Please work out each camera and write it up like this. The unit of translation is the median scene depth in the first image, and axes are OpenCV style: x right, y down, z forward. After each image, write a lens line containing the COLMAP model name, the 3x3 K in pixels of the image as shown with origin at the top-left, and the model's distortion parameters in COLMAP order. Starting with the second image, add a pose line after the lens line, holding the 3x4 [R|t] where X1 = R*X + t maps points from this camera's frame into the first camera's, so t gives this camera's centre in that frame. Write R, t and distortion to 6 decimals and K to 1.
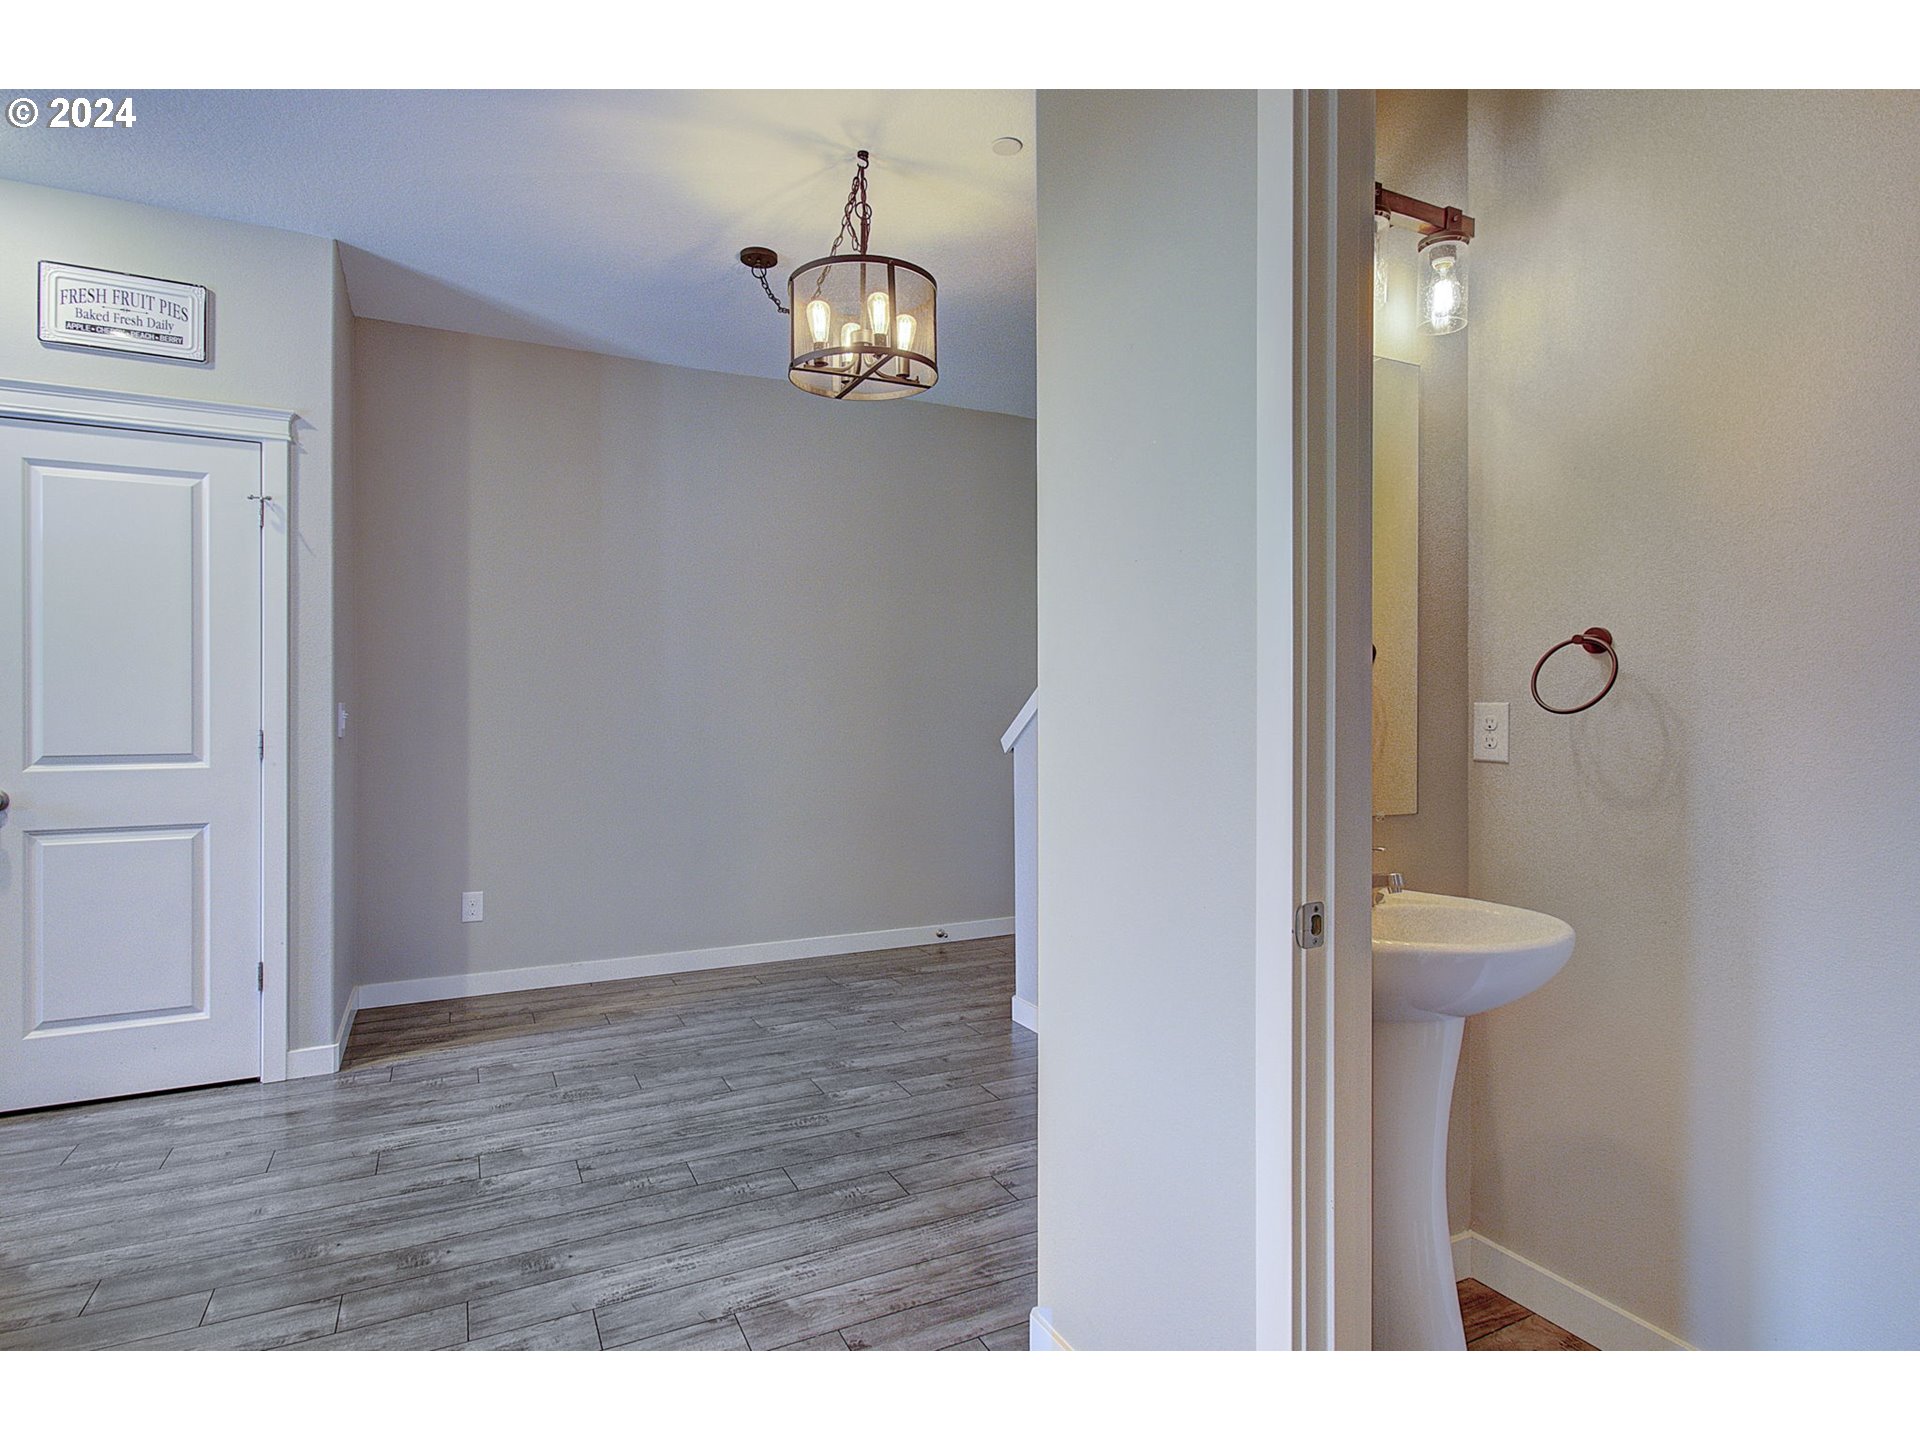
lens RADIAL K [[998.2, 0, 962.1], [0, 998.2, 708.7], [0, 0, 1]] dist [-0.000595, -0.000738]
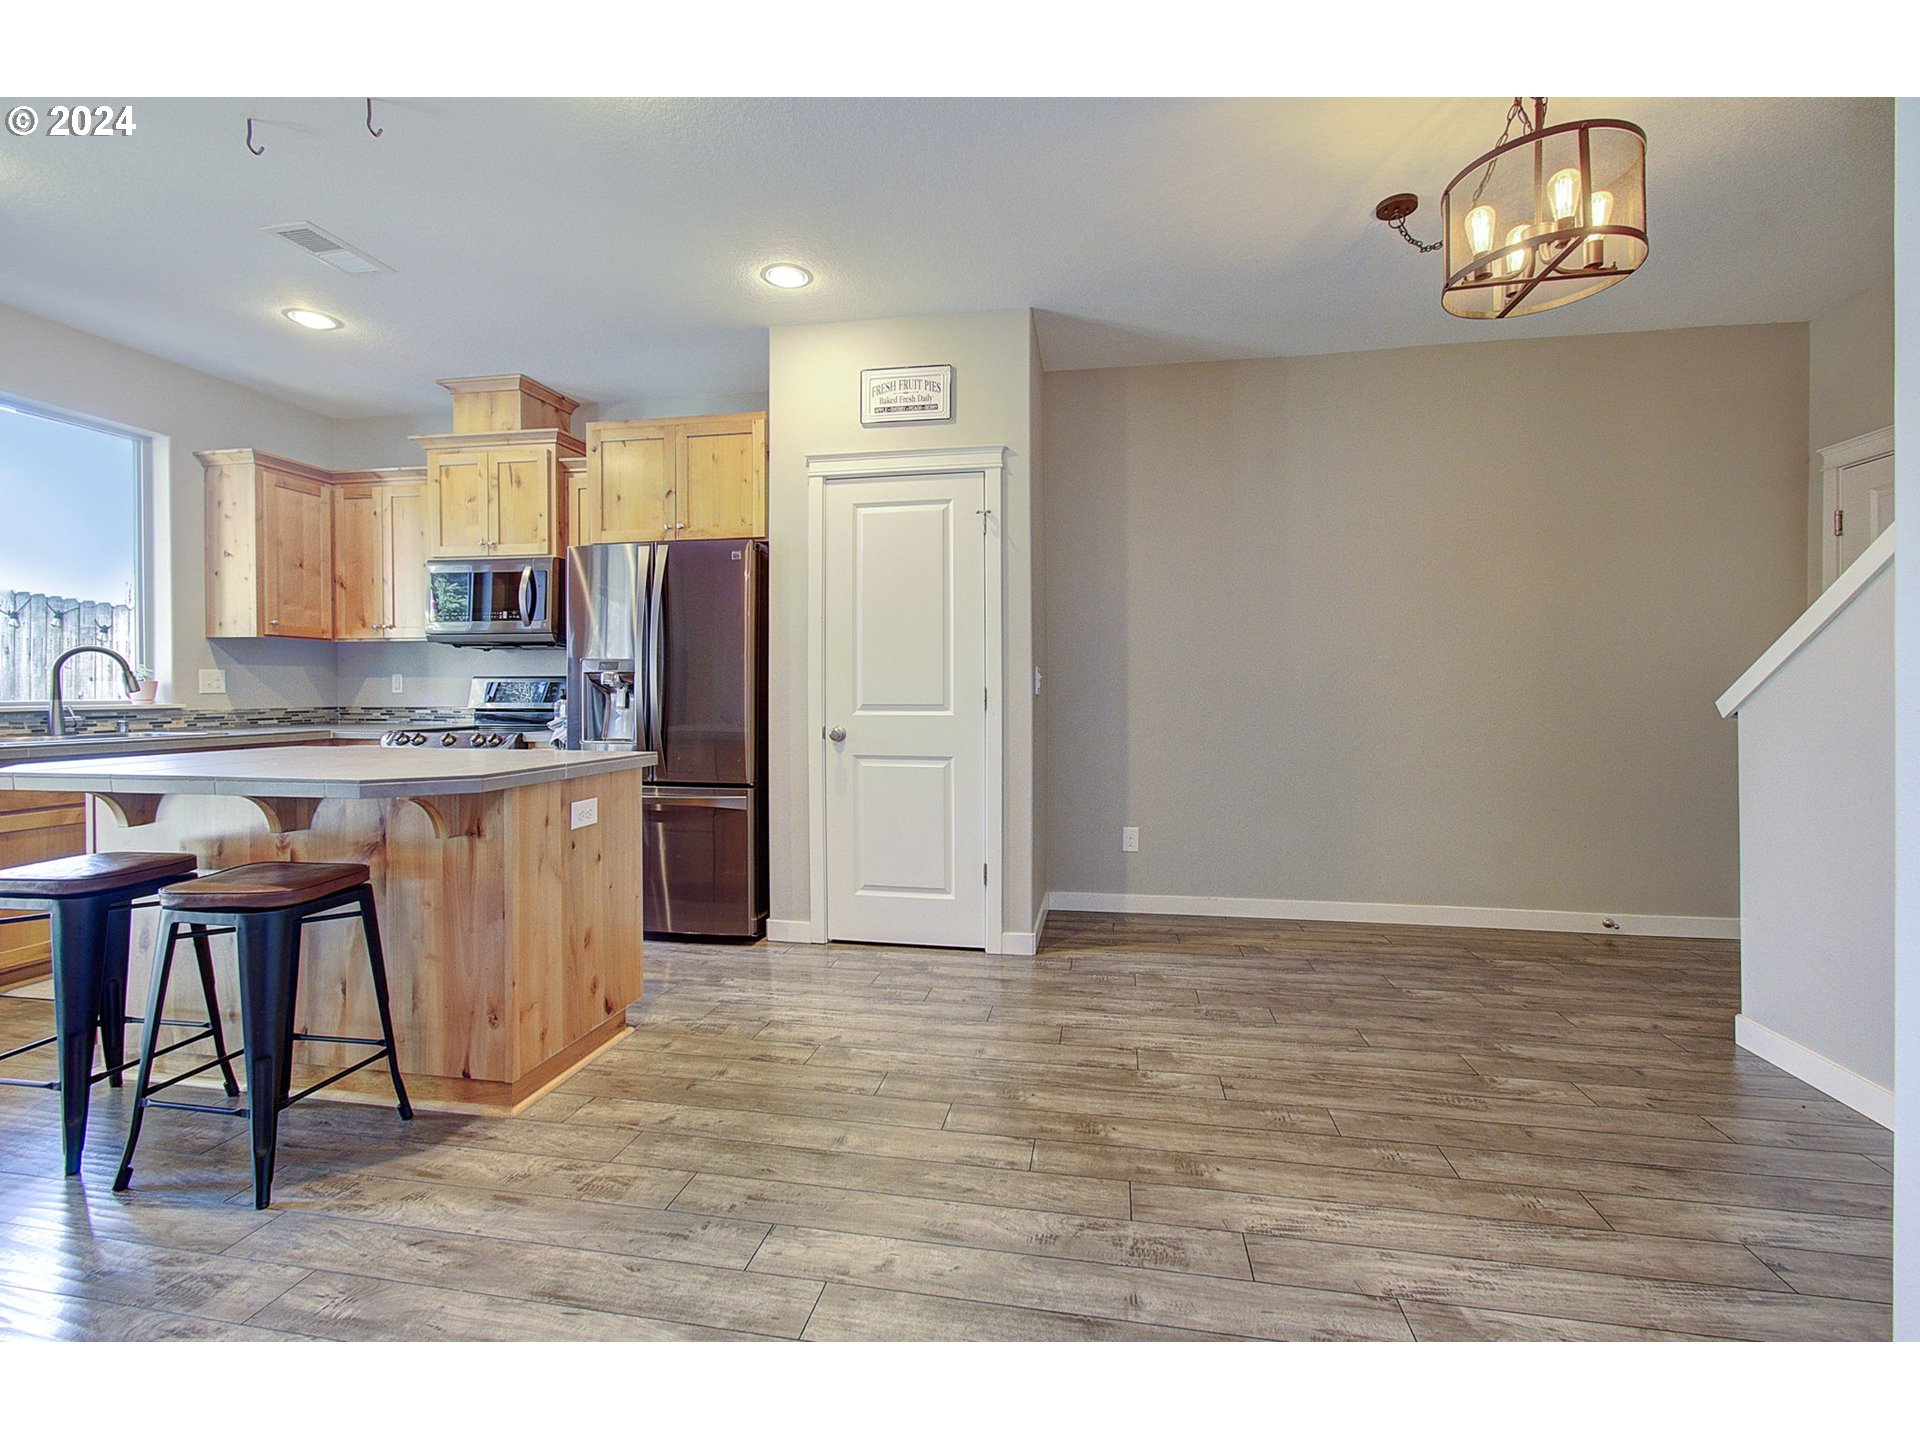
lens RADIAL K [[835.0, 0, 962.8], [0, 835.0, 698.7], [0, 0, 1]] dist [0.001680, 0.000771]
pose [[0.796978, 0.001665, -0.604006, -0.055654], [0.002660, 0.999977, 0.006267, 0.031686], [0.604003, -0.006601, 0.796955, 0.099669]]
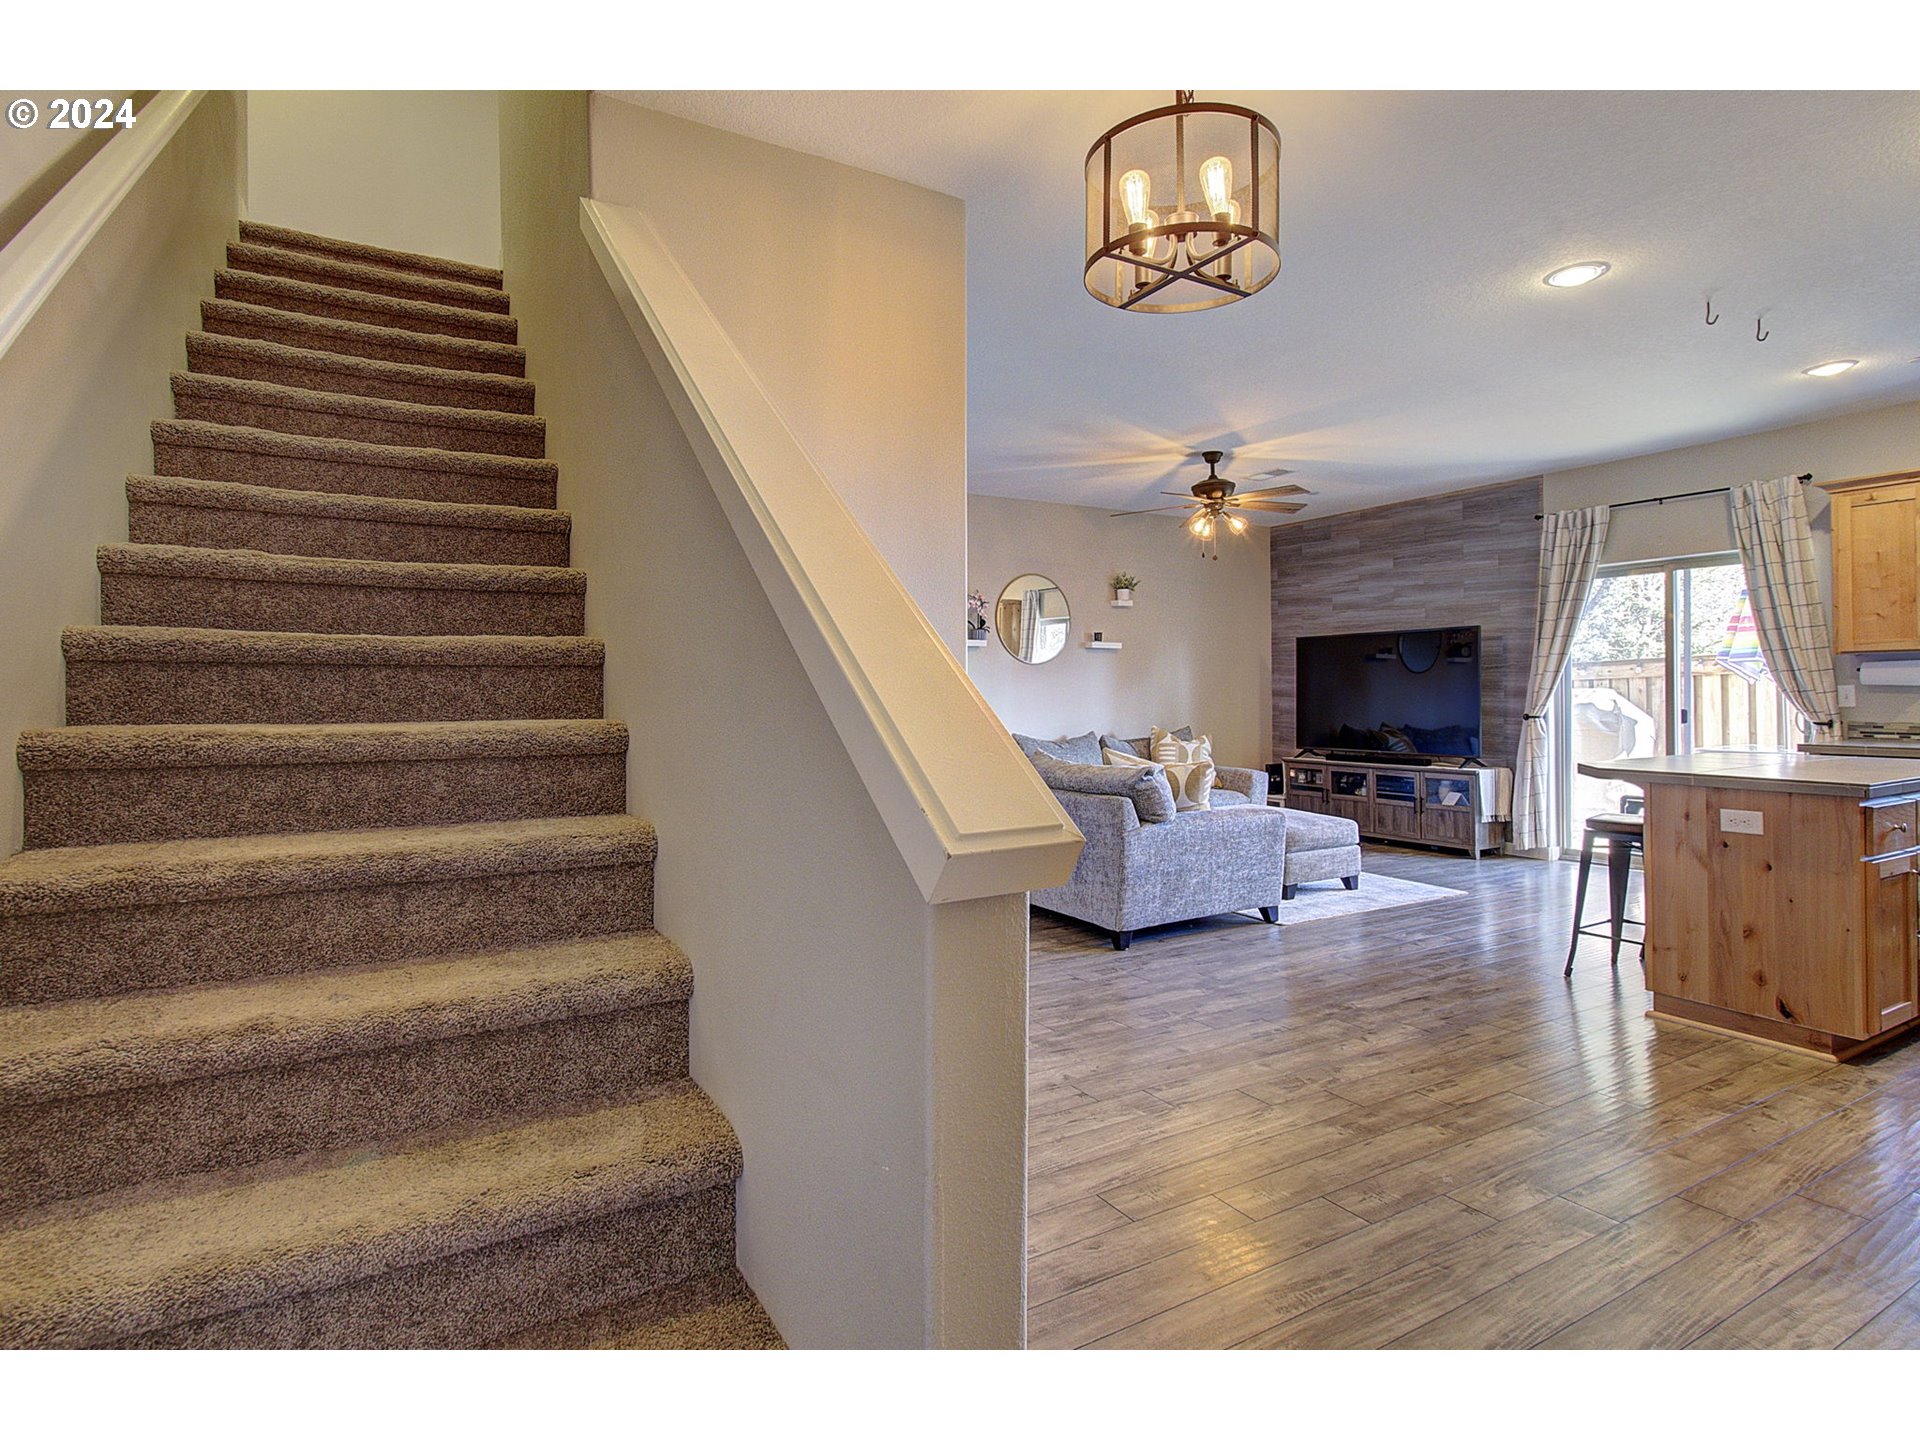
lens RADIAL K [[972.5, 0, 967.5], [0, 972.5, 695.8], [0, 0, 1]] dist [0.002435, 0.000654]
pose [[-0.998418, 0.005359, -0.055967, 0.106825], [0.005235, 0.999983, 0.002368, -0.004773], [0.055979, 0.002072, -0.998430, 1.663432]]
